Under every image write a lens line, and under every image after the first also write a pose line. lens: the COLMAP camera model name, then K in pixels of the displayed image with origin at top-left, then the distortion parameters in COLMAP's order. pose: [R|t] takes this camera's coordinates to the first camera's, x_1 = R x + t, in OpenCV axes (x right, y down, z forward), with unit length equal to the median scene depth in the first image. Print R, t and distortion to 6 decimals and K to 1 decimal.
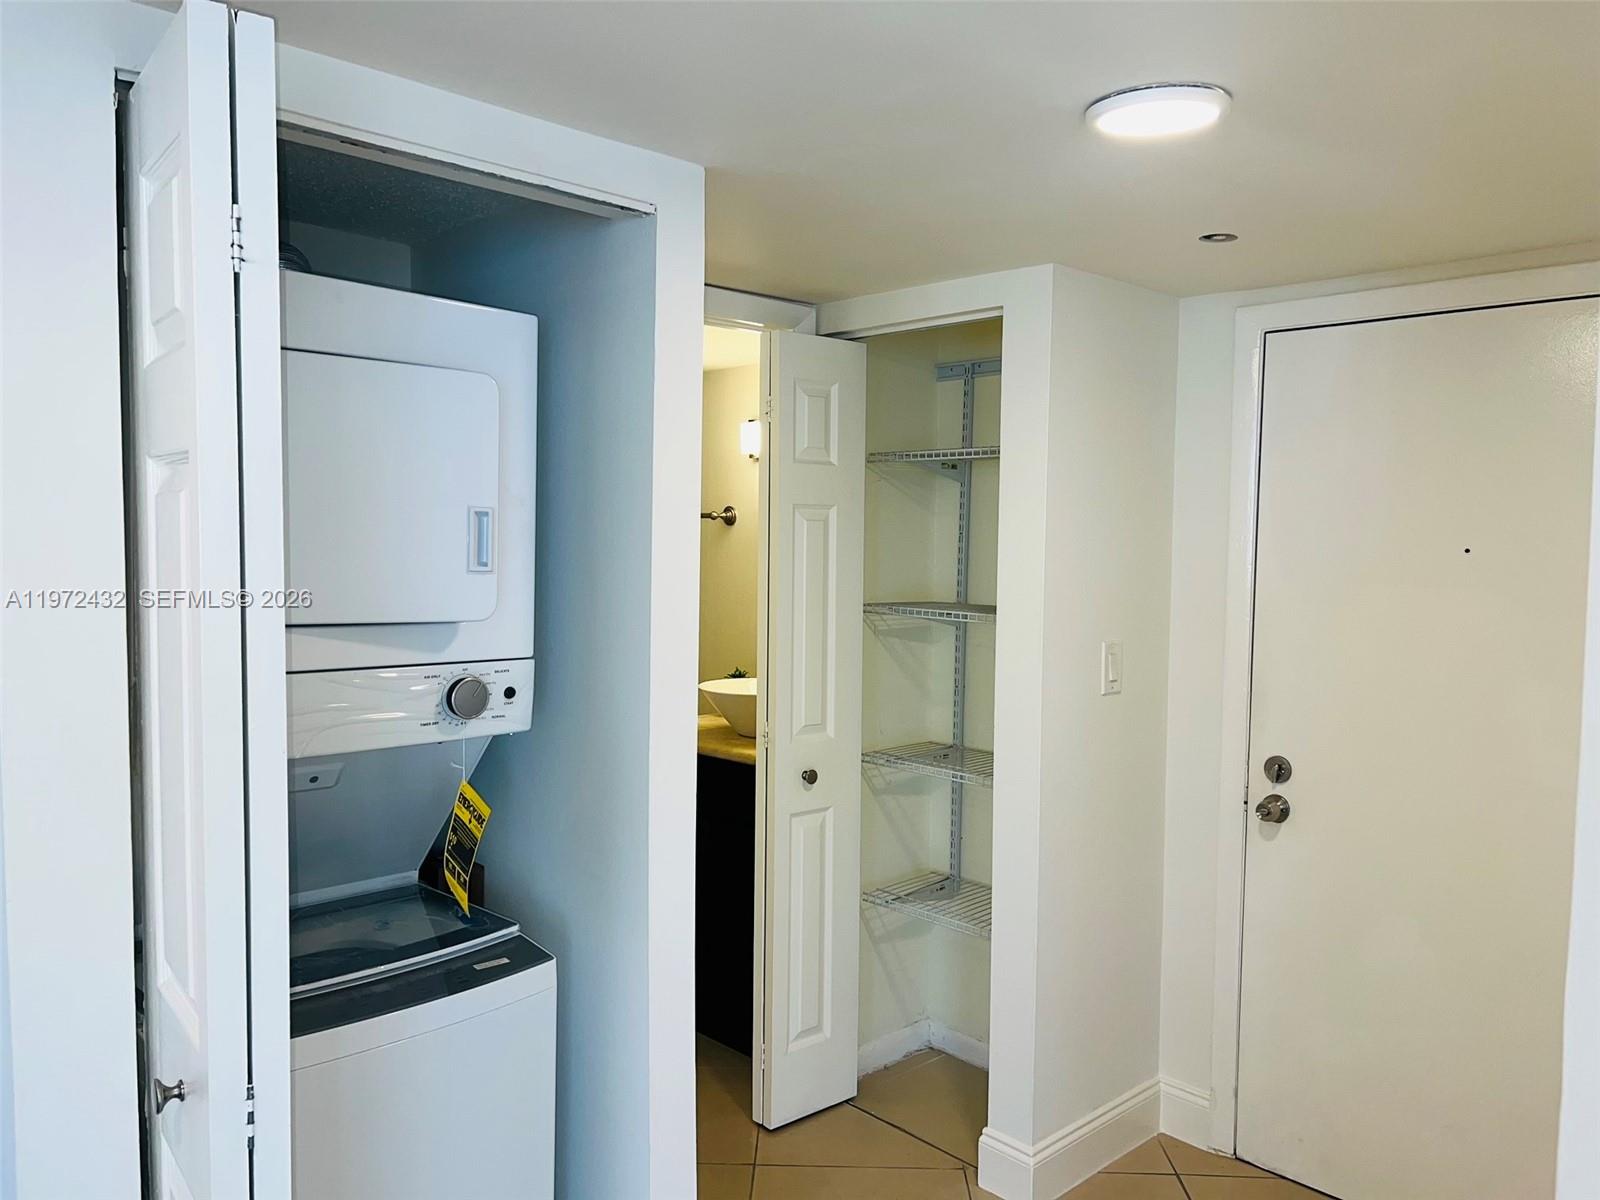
lens RADIAL K [[1199.4, 0, 864.8], [0, 1199.4, 672.7], [0, 0, 1]] dist [0.077423, -0.097006]
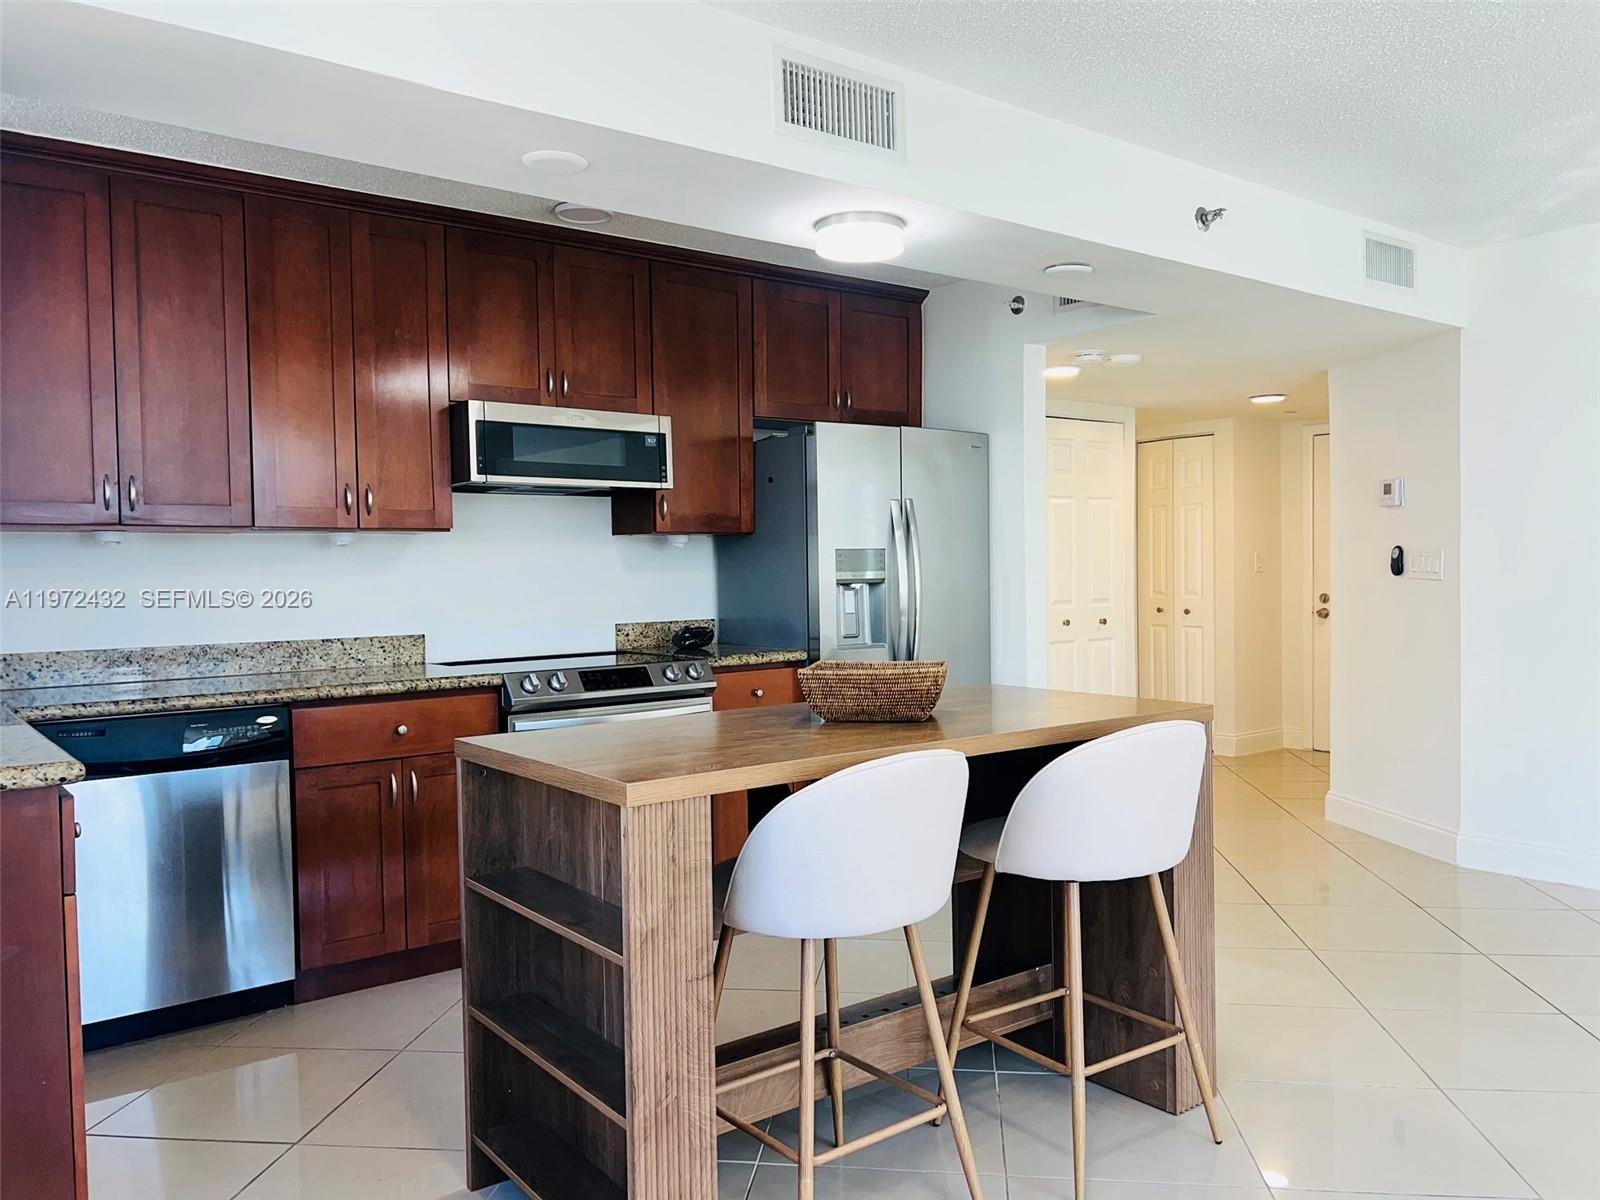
lens RADIAL K [[1199.4, 0, 803.2], [0, 1199.4, 599.0], [0, 0, 1]] dist [0.077423, -0.097006]
pose [[0.992764, -0.032463, -0.115607, -0.708255], [0.026521, 0.998265, -0.052574, 0.300754], [0.117114, 0.049128, 0.991903, -2.608430]]
